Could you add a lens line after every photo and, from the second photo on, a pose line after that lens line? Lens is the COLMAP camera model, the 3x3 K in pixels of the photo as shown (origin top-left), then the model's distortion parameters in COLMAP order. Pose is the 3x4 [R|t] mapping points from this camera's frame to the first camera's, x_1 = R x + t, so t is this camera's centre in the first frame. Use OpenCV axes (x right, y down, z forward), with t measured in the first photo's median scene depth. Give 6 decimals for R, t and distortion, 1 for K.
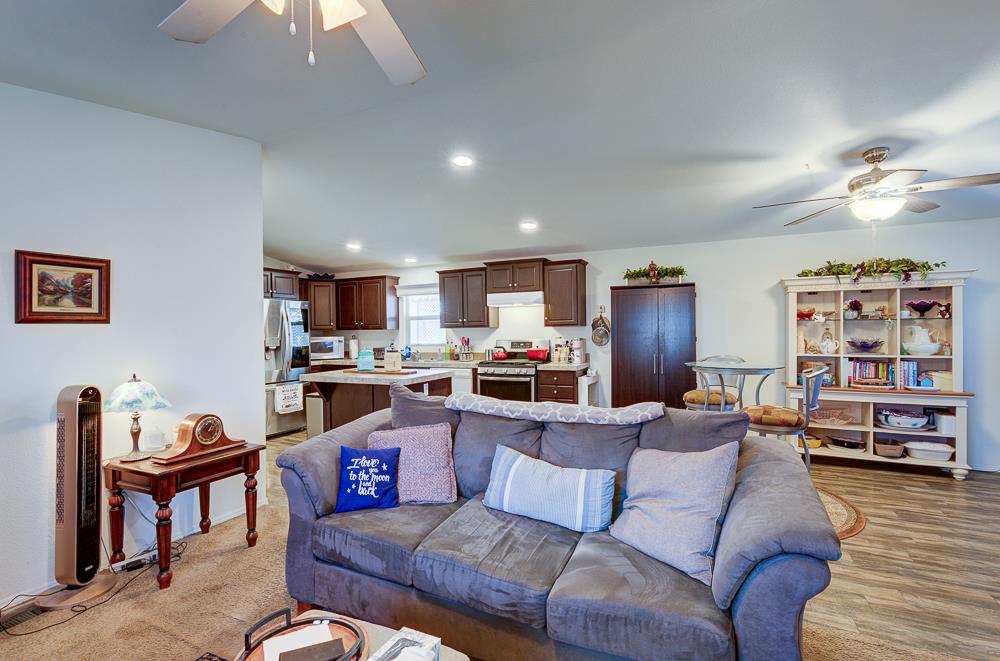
lens RADIAL K [[461.1, 0, 477.4], [0, 461.1, 331.6], [0, 0, 1]] dist [0.001331, 0.000594]
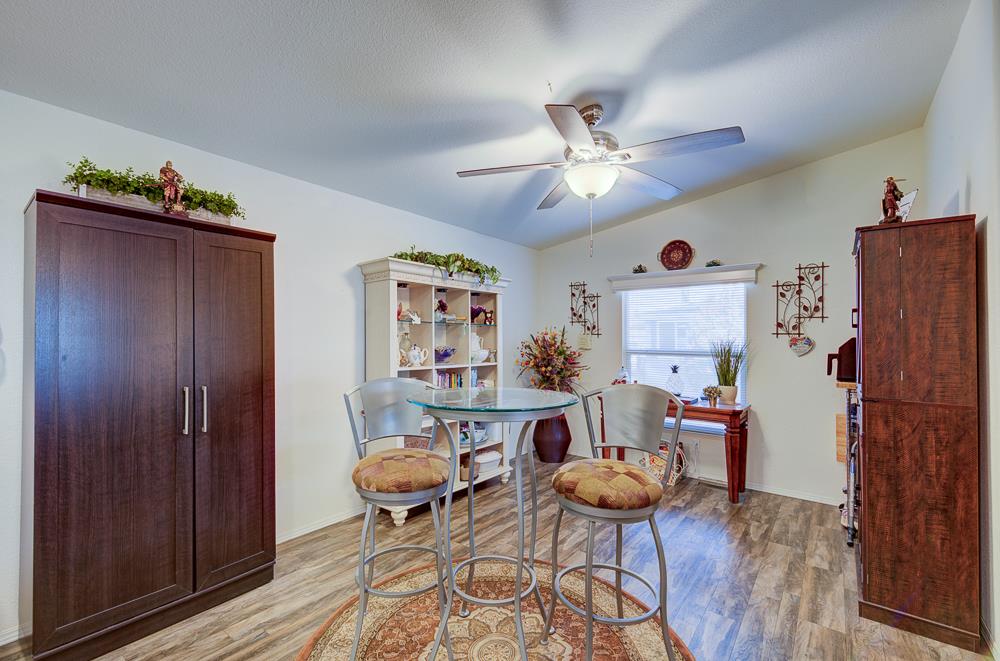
lens RADIAL K [[442.9, 0, 500.0], [0, 442.9, 330.5], [0, 0, 1]] dist [-0.012036, 0.000838]
pose [[0.196263, 0.030644, 0.980072, 0.059144], [-0.000499, 0.999515, -0.031152, 0.011618], [-0.980551, 0.005625, 0.196183, 0.689345]]
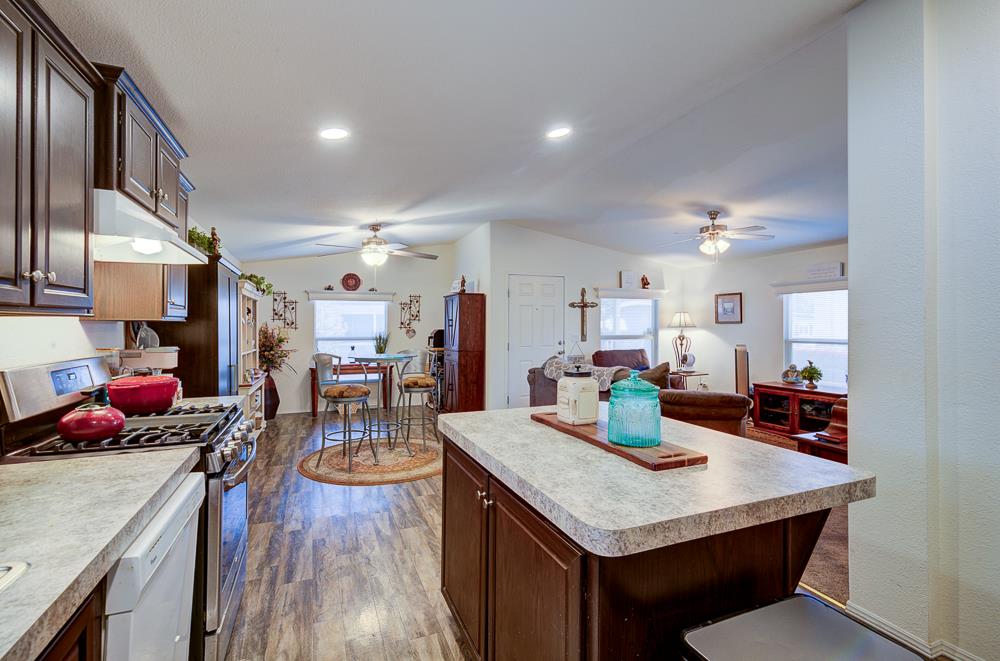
lens RADIAL K [[439.9, 0, 483.5], [0, 439.9, 323.2], [0, 0, 1]] dist [-0.001000, 0.000040]
pose [[-0.726402, 0.021153, 0.686945, -0.381696], [0.017324, 0.999772, -0.012467, 0.001777], [-0.687052, 0.002845, -0.726603, 1.307501]]
